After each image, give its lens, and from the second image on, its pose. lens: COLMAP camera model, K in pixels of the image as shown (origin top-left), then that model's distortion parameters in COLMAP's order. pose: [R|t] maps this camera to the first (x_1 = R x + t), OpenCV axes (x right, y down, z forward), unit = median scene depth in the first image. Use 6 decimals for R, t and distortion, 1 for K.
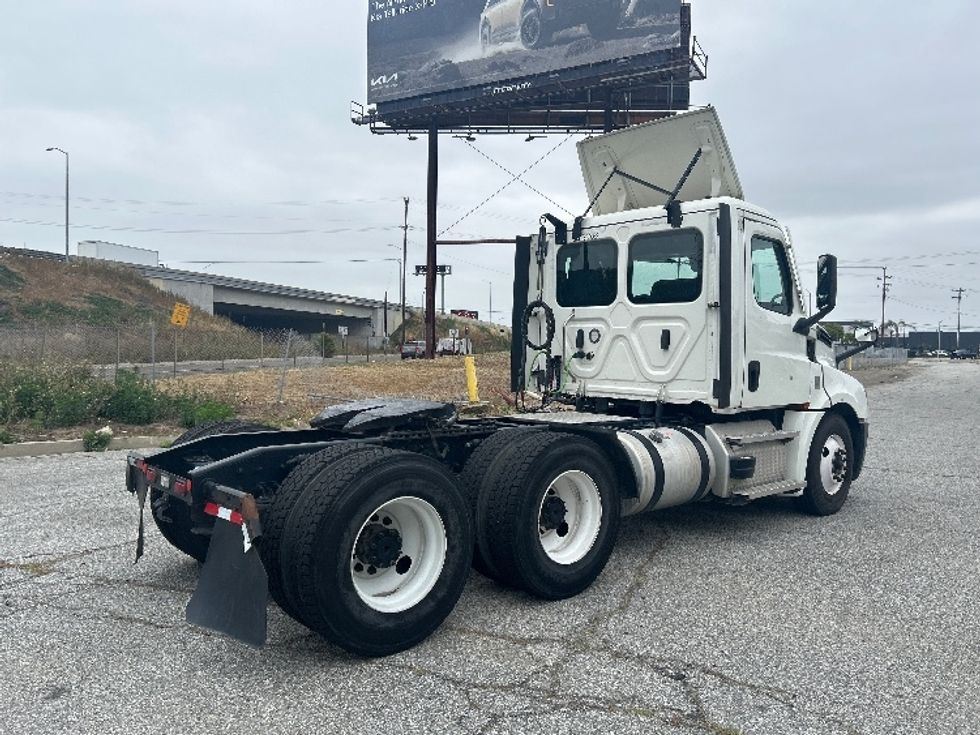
lens RADIAL K [[736.7, 0, 490.0], [0, 736.7, 367.5], [0, 0, 1]] dist [0.014098, -0.000785]
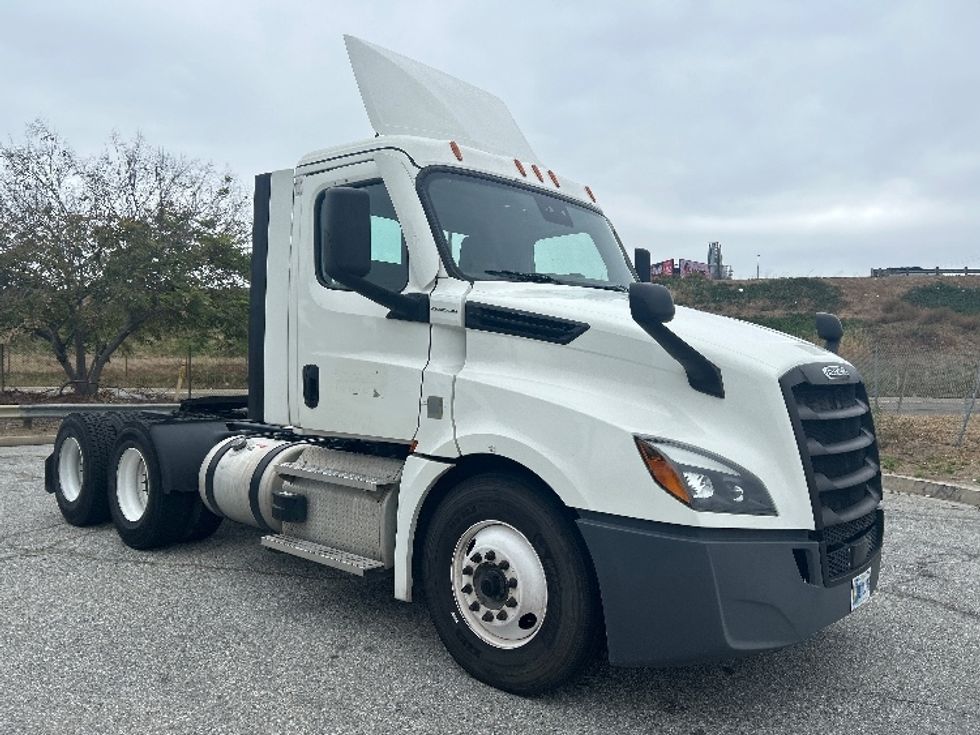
lens RADIAL K [[735.2, 0, 490.0], [0, 735.2, 367.5], [0, 0, 1]] dist [0.073844, -0.001148]
pose [[0.124540, -0.009348, -0.992171, 0.178155], [-0.038861, 0.999142, -0.014292, -0.000499], [0.991453, 0.040337, 0.124070, 0.175580]]
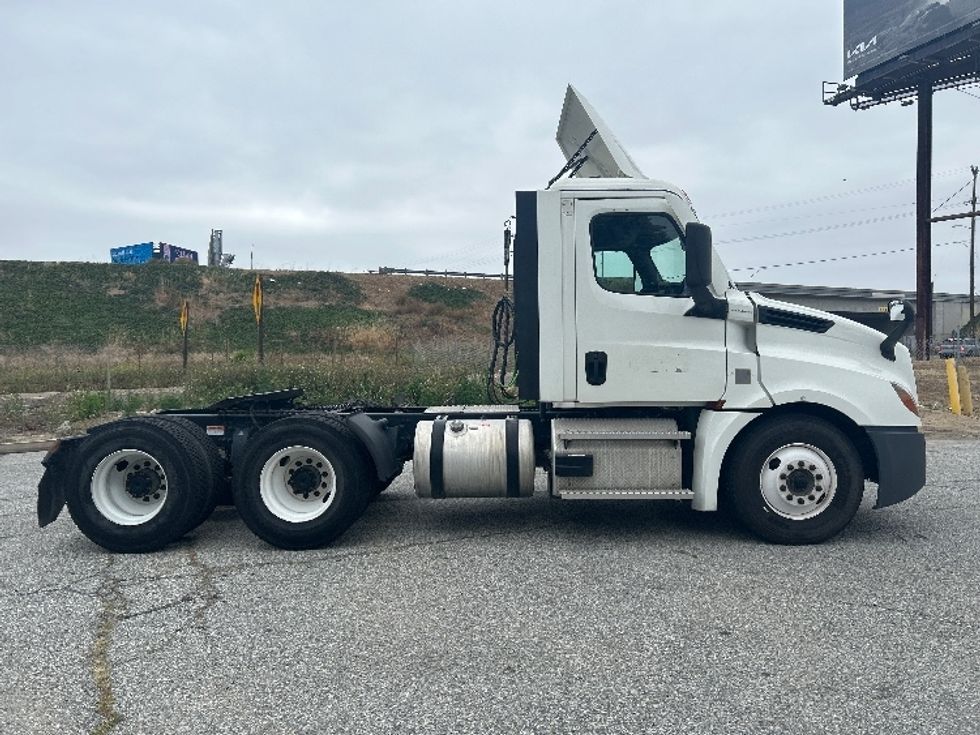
lens RADIAL K [[736.7, 0, 490.0], [0, 736.7, 367.5], [0, 0, 1]] dist [0.014098, -0.000785]
pose [[0.735507, -0.012594, -0.677400, 0.142461], [0.008022, 0.999919, -0.009880, 0.003017], [0.677470, 0.001832, 0.735549, 0.038789]]
